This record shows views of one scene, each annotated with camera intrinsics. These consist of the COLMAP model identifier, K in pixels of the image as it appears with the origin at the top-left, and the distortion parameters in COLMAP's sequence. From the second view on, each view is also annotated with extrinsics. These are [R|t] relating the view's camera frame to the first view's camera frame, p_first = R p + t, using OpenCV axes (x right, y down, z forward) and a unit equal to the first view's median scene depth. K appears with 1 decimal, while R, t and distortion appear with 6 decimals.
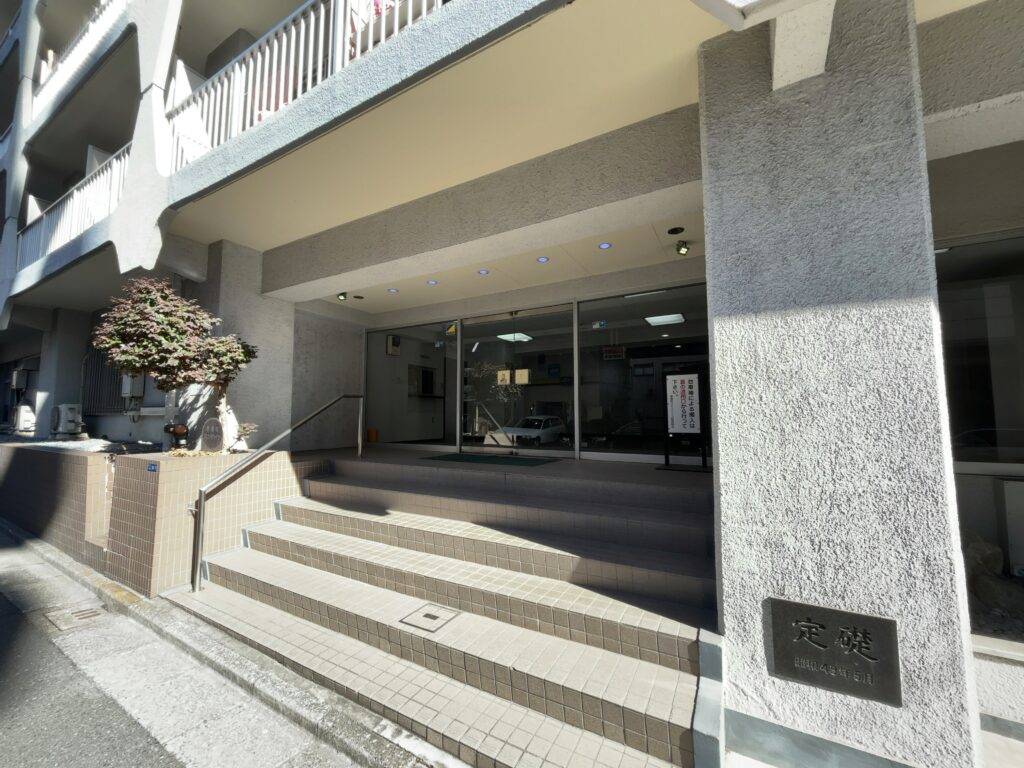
lens RADIAL K [[412.1, 0, 504.8], [0, 412.1, 381.7], [0, 0, 1]] dist [-0.000617, 0.000096]
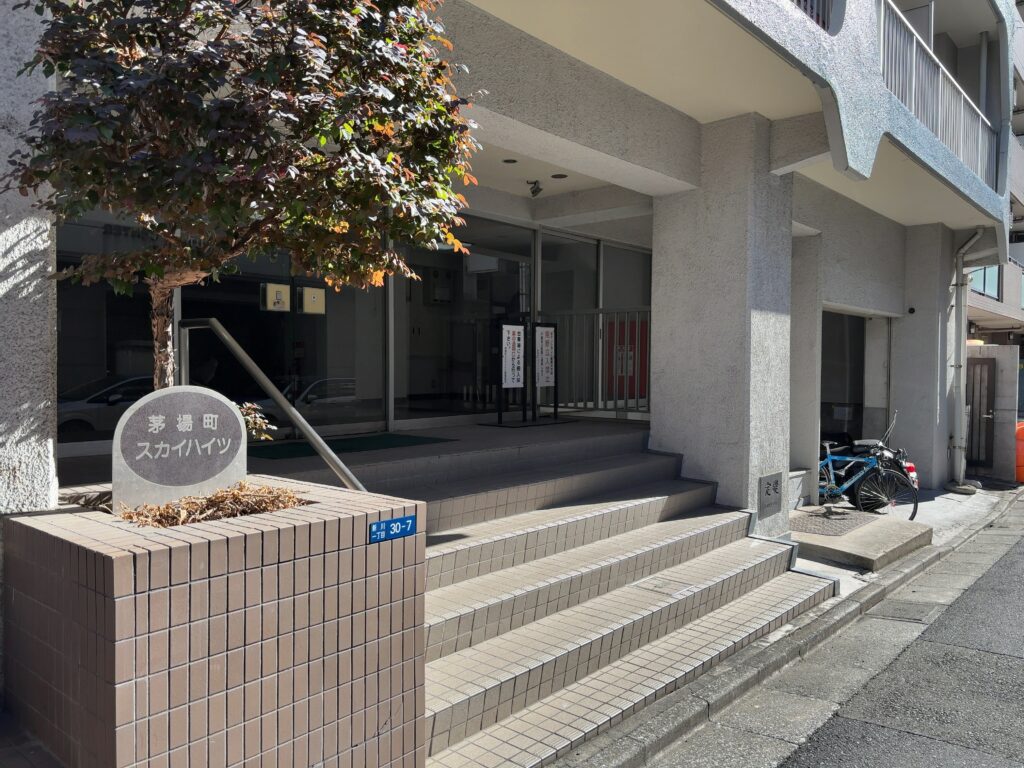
lens RADIAL K [[764.9, 0, 508.6], [0, 764.9, 385.8], [0, 0, 1]] dist [0.005926, -0.000673]
pose [[0.194143, -0.024671, 0.980663, -1.558035], [-0.092244, 0.994795, 0.043288, 0.055876], [-0.976627, -0.098864, 0.190856, 0.836455]]
